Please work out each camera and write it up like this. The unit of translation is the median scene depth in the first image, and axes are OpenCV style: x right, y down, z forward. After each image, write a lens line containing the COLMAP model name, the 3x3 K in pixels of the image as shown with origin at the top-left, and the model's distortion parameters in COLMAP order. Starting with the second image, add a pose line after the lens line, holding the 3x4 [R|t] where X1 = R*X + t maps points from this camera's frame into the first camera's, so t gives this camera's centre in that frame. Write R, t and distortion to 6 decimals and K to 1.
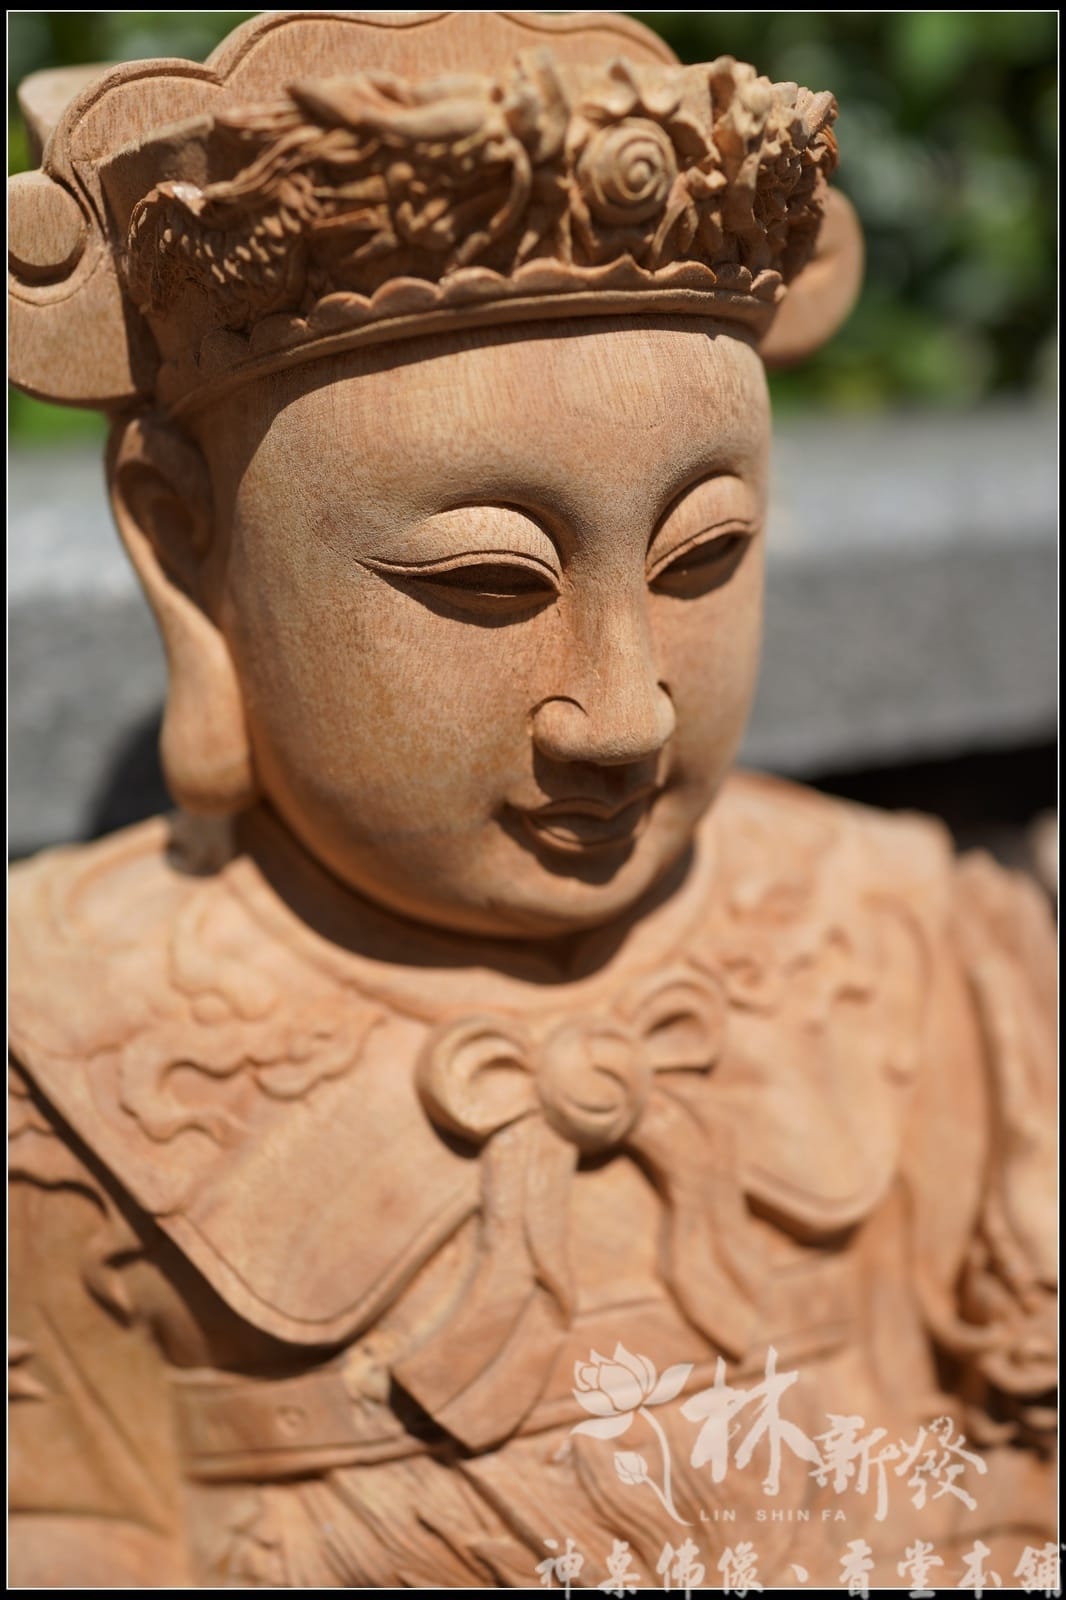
lens RADIAL K [[1658.5, 0, 525.6], [0, 1658.5, 798.2], [0, 0, 1]] dist [-0.116550, 0.000000]
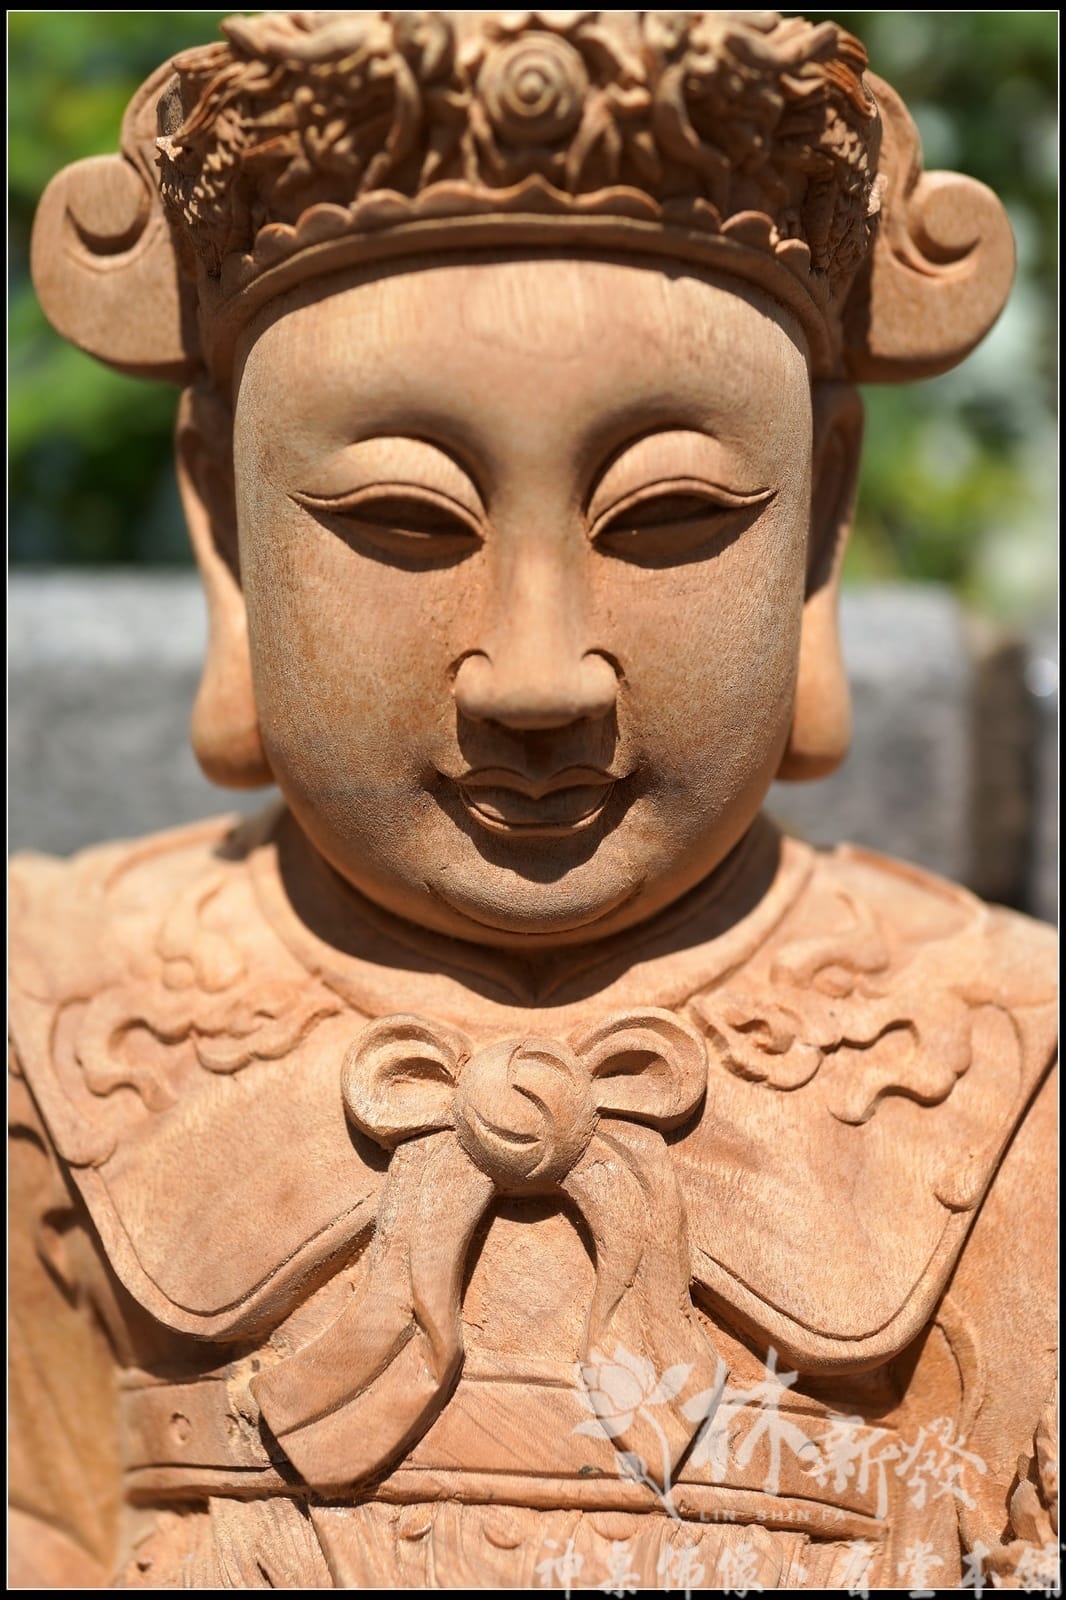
lens RADIAL K [[1804.4, 0, 529.1], [0, 1804.4, 793.6], [0, 0, 1]] dist [-0.116387, 0.000000]
pose [[0.915915, 0.086872, -0.391858, 0.451456], [-0.149812, 0.979733, -0.132964, 0.147922], [0.372365, 0.180488, 0.910367, 0.100684]]
